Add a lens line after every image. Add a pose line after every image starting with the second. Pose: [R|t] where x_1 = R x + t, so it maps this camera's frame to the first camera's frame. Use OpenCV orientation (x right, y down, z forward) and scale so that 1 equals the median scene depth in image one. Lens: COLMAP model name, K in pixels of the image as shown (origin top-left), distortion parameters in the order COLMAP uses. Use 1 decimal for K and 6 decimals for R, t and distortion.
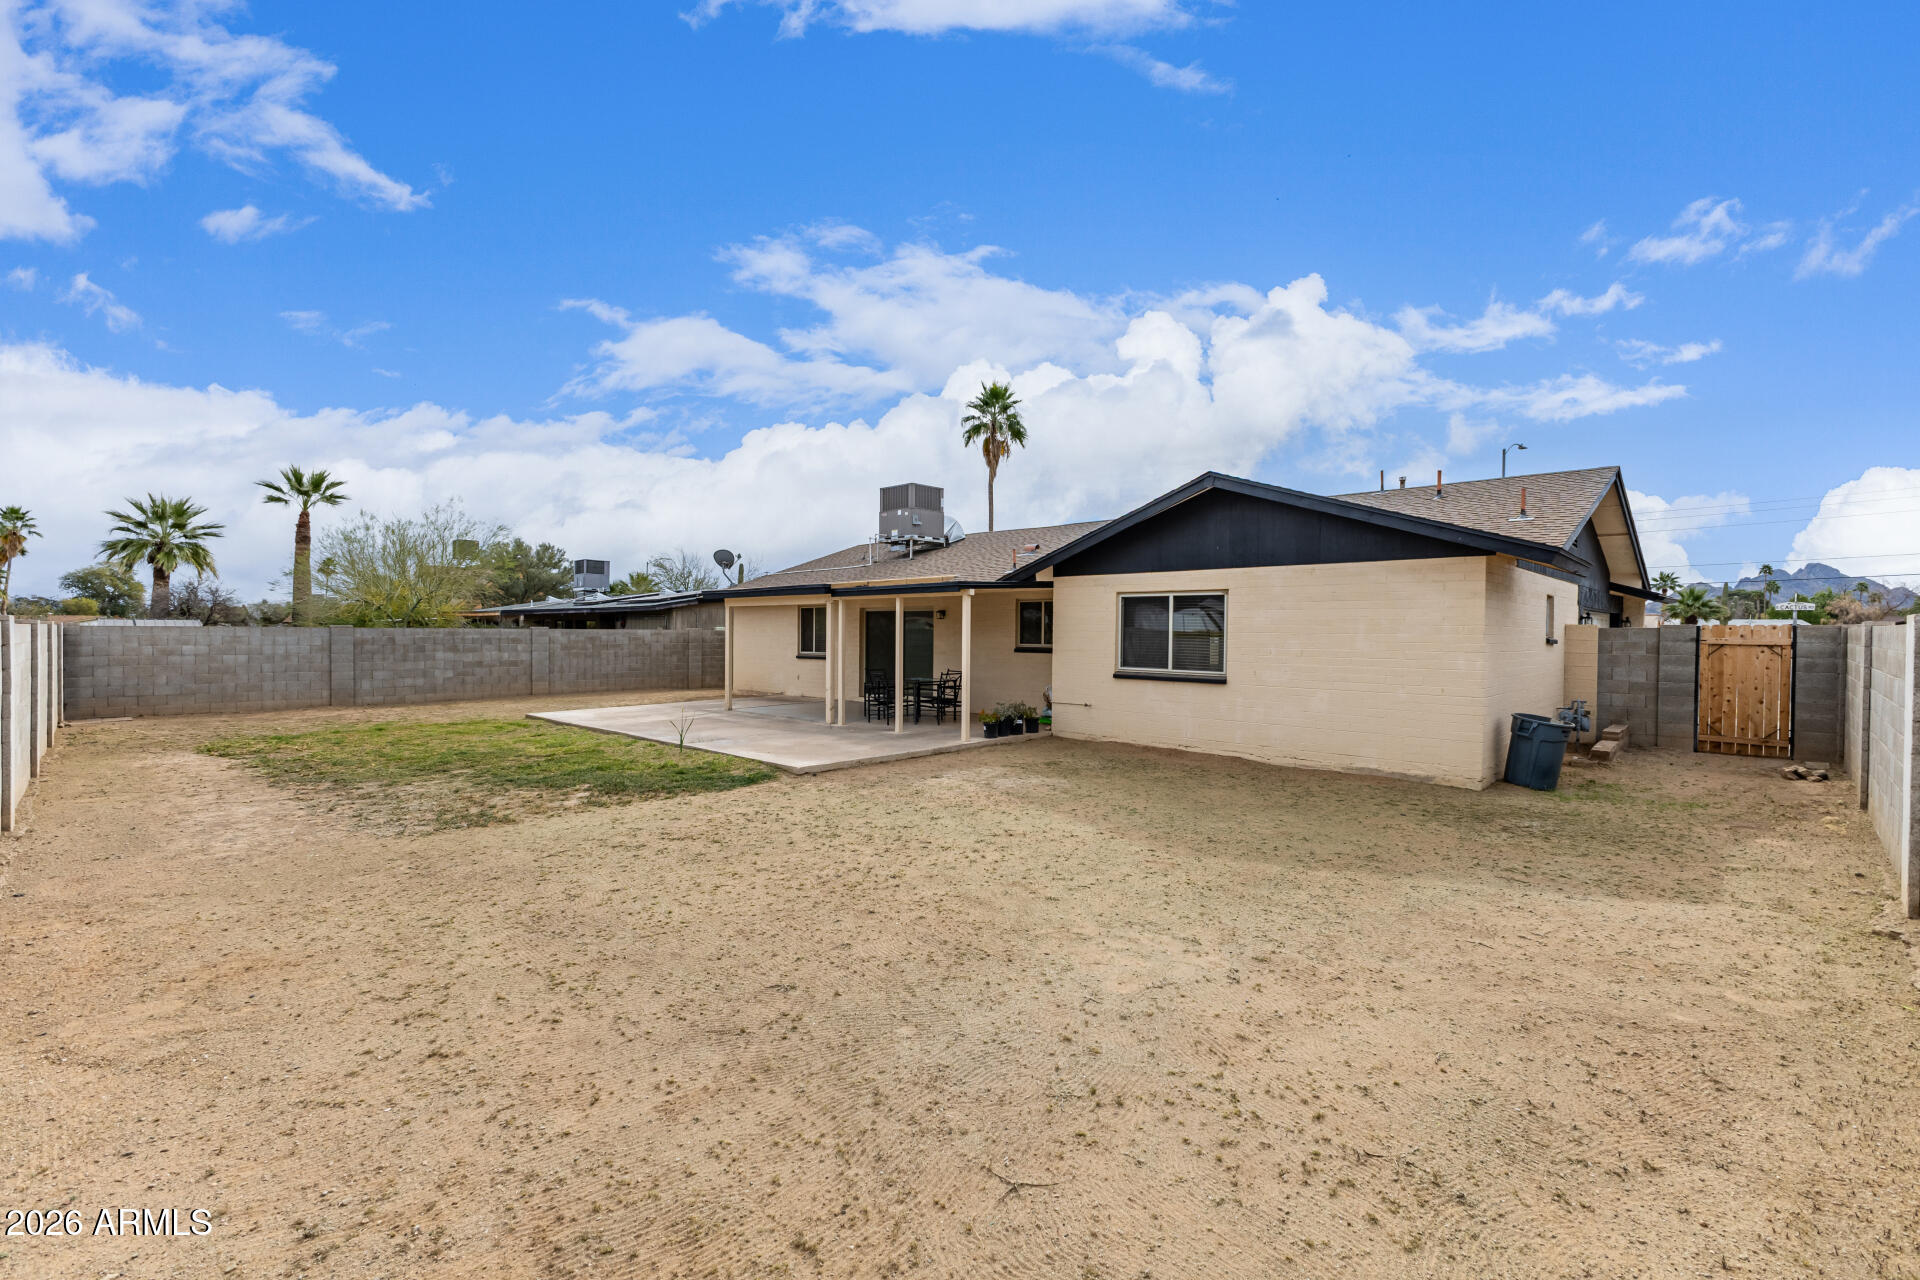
lens RADIAL K [[822.4, 0, 964.8], [0, 822.4, 644.7], [0, 0, 1]] dist [0.012818, 0.000387]
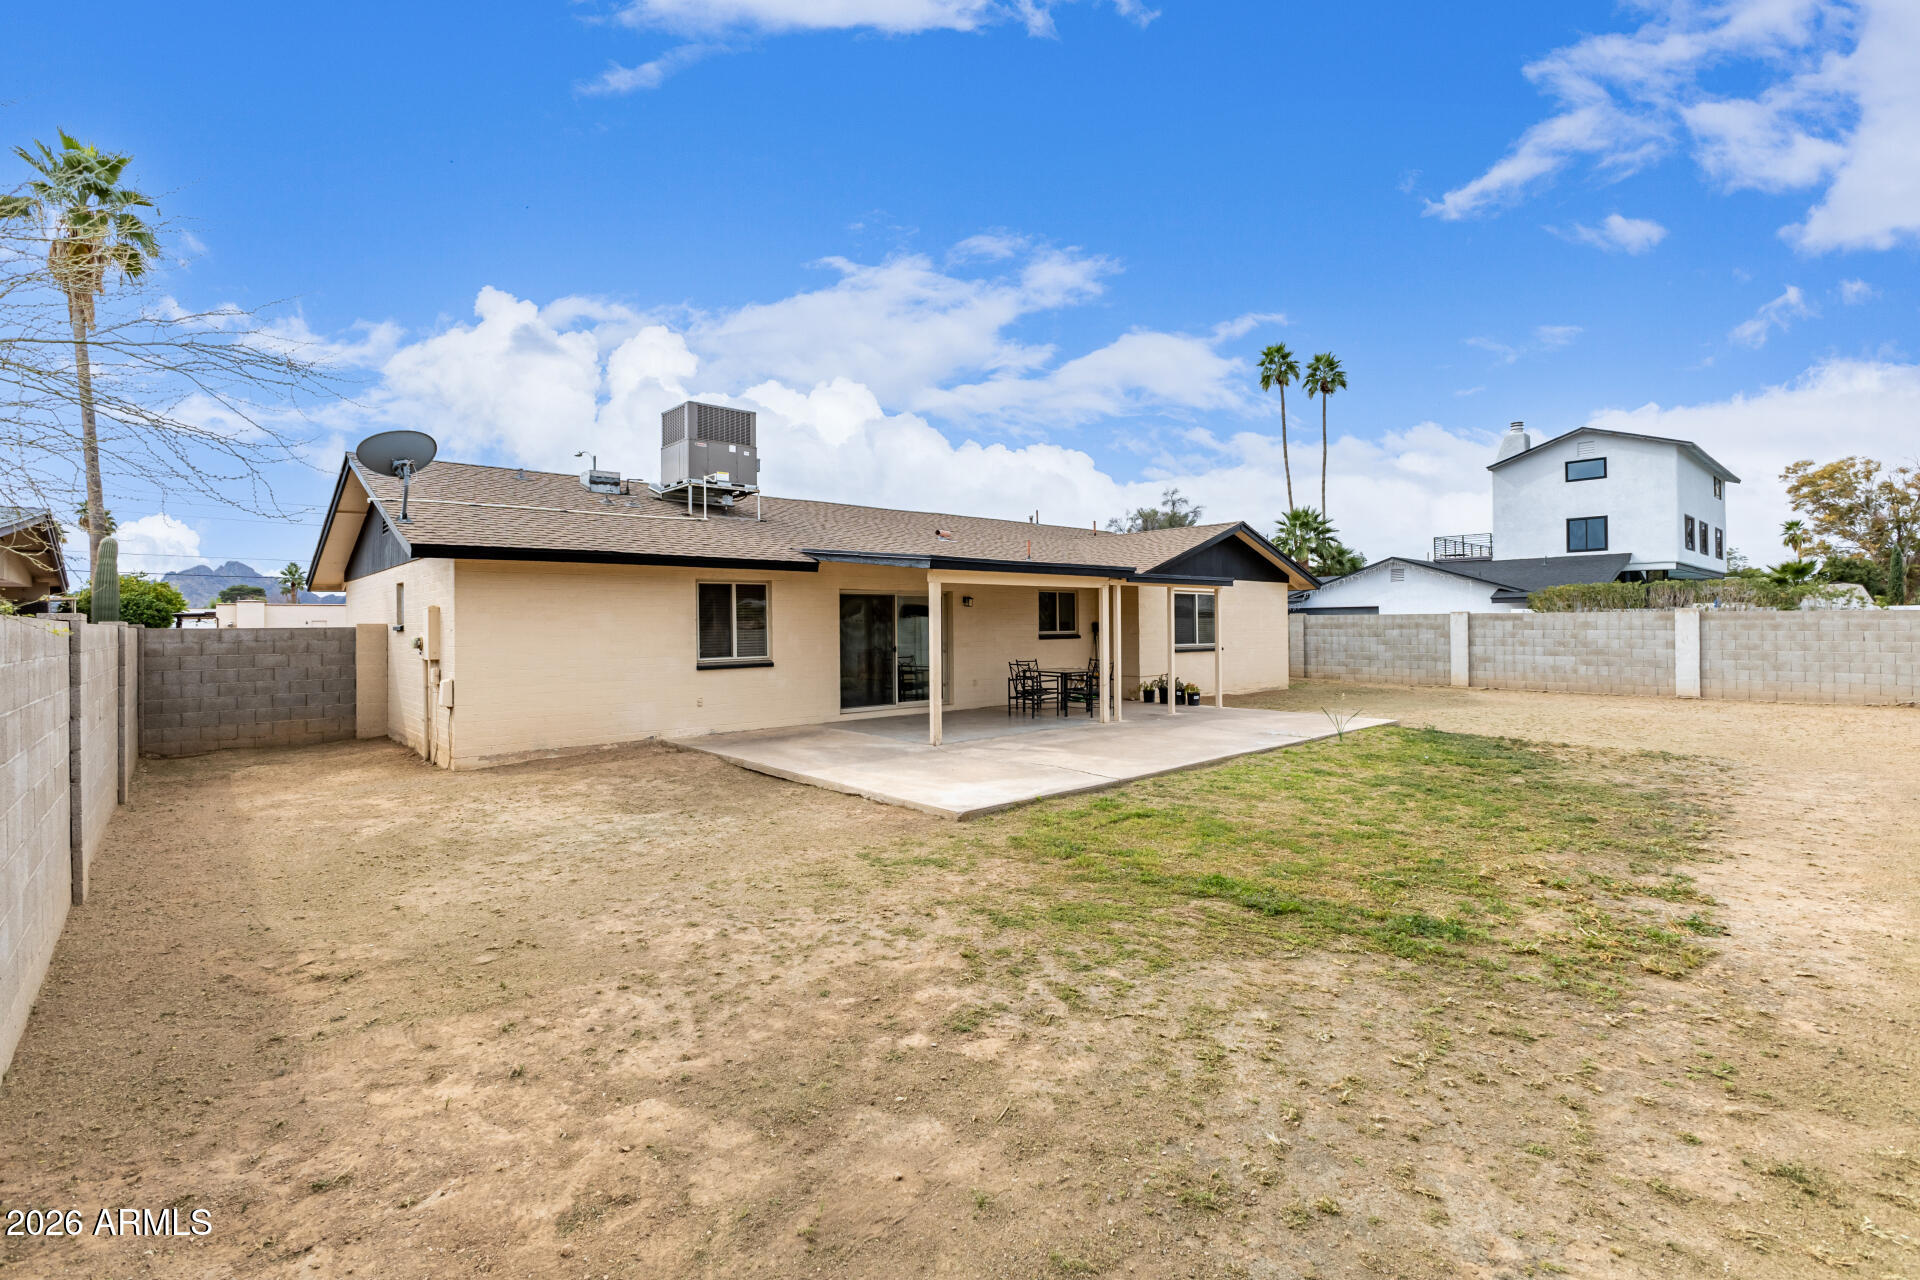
lens RADIAL K [[861.9, 0, 965.5], [0, 861.9, 616.6], [0, 0, 1]] dist [-0.000556, -0.000125]
pose [[0.065800, -0.000039, 0.997833, -1.239809], [0.024783, 0.999692, -0.001595, -0.025030], [-0.997525, 0.024834, 0.065781, 1.213476]]
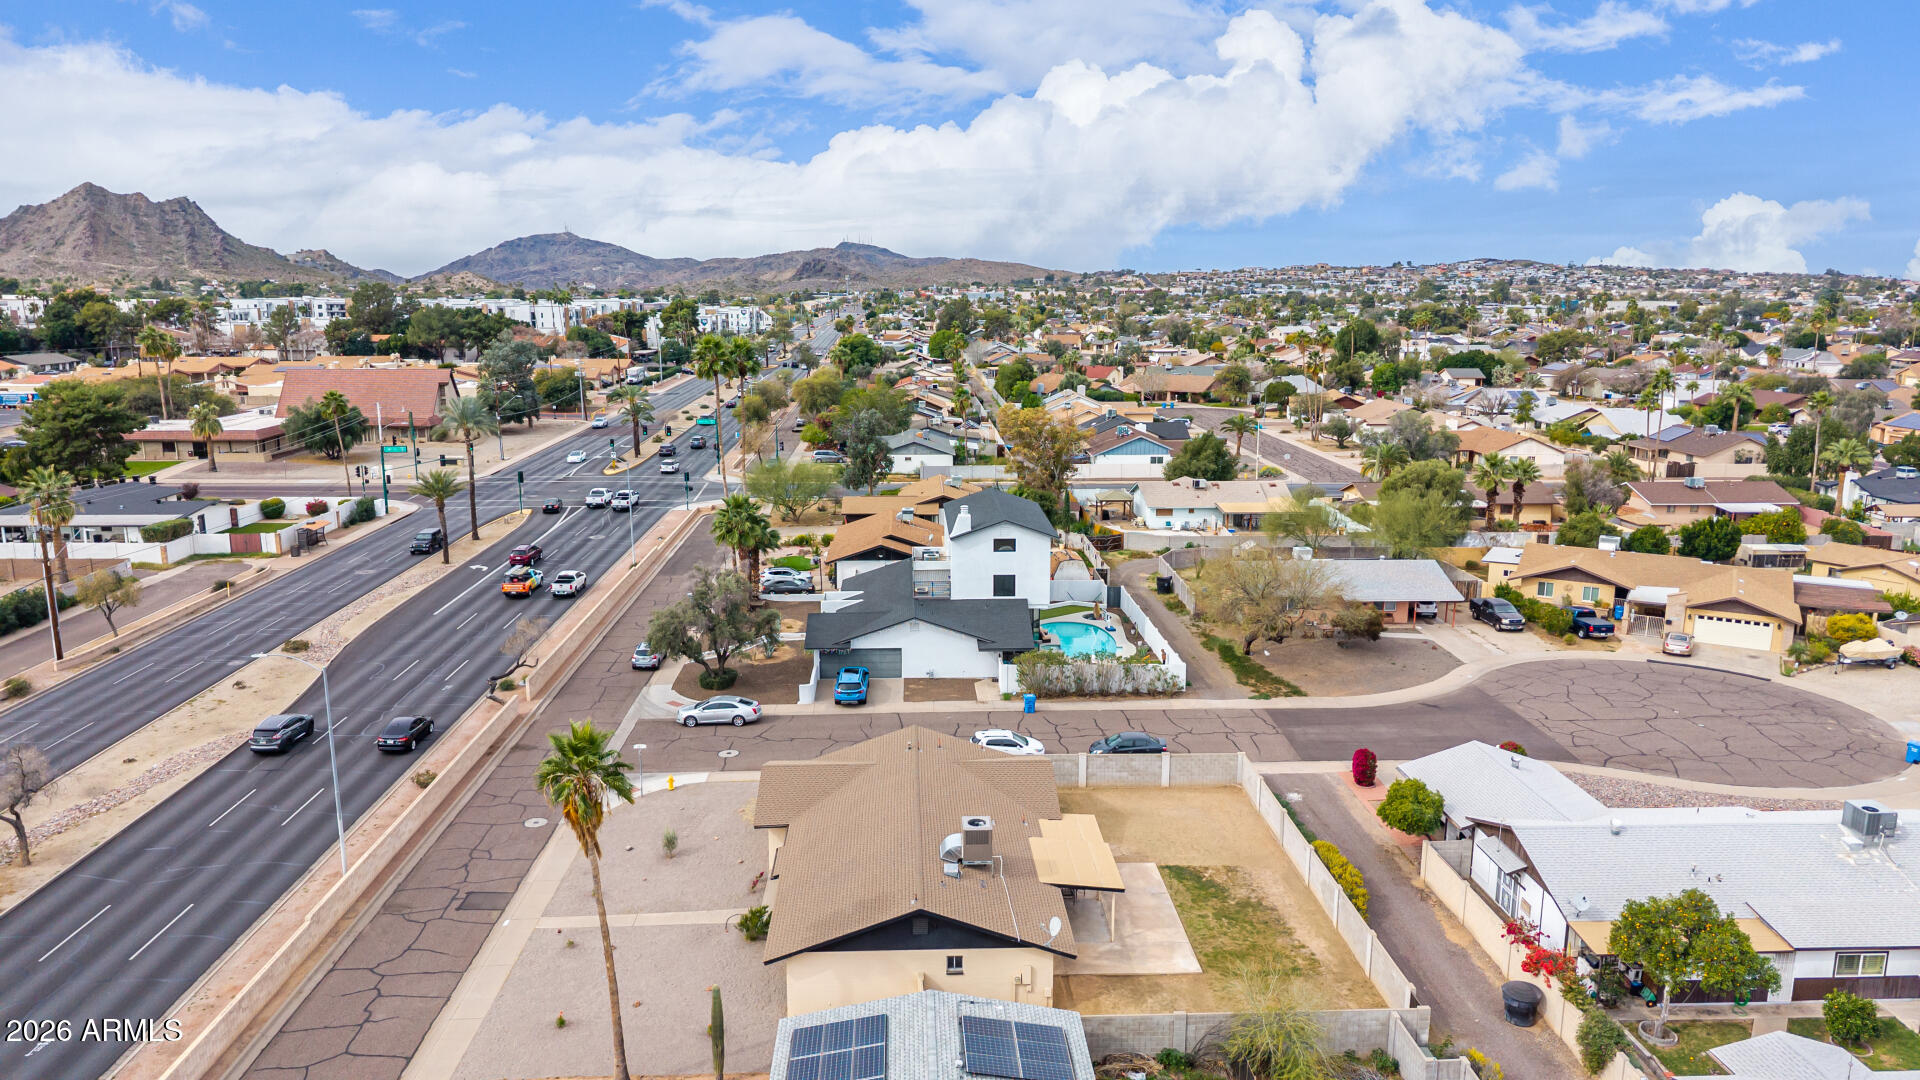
lens RADIAL K [[1276.2, 0, 960.0], [0, 1276.2, 540.0], [0, 0, 1]] dist [0.050344, -0.100853]
pose [[-0.731545, -0.146282, 0.665915, -2.486416], [0.001146, 0.976447, 0.215756, -1.968464], [-0.681792, 0.158598, -0.714147, 4.266928]]
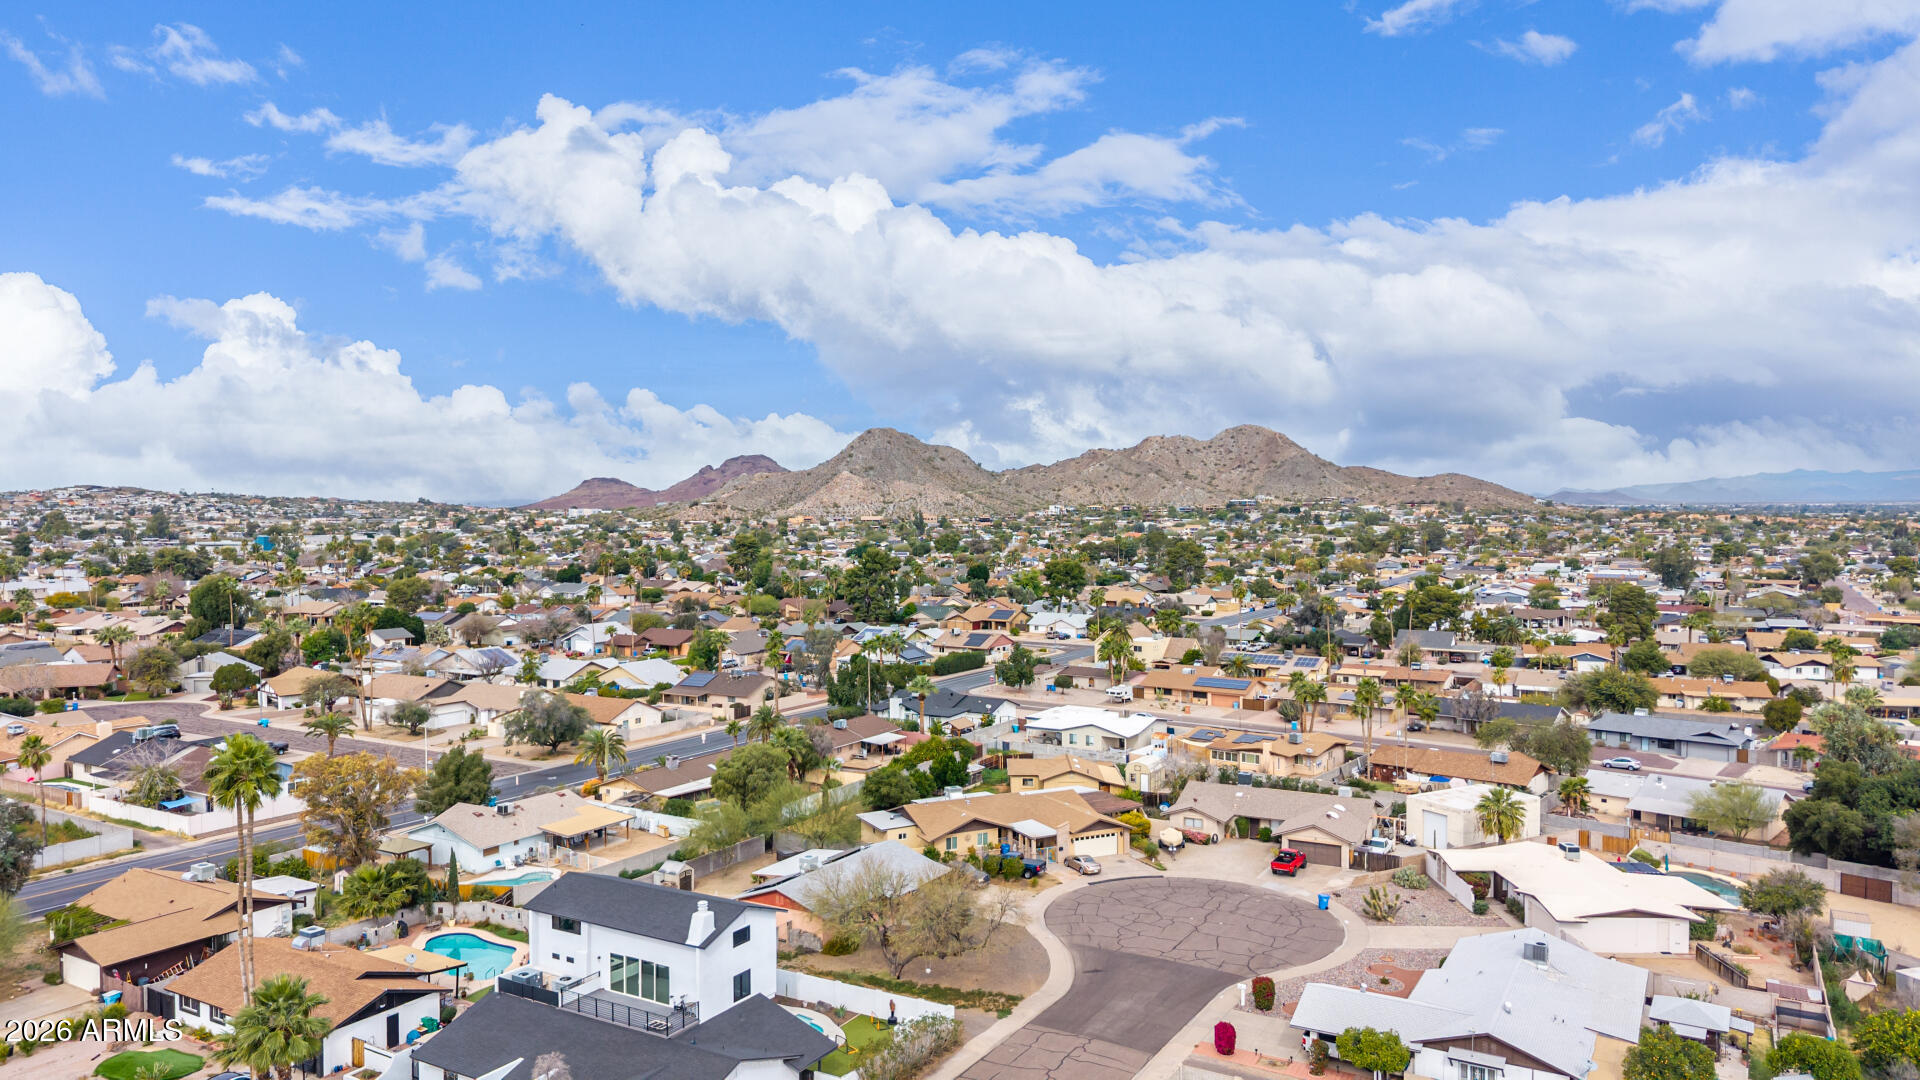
lens RADIAL K [[1276.2, 0, 960.0], [0, 1276.2, 540.0], [0, 0, 1]] dist [0.050344, -0.100853]
pose [[-0.971279, -0.001826, -0.237935, 2.264653], [-0.011380, 0.999183, 0.038788, -2.488296], [0.237670, 0.040381, -0.970506, 5.005302]]
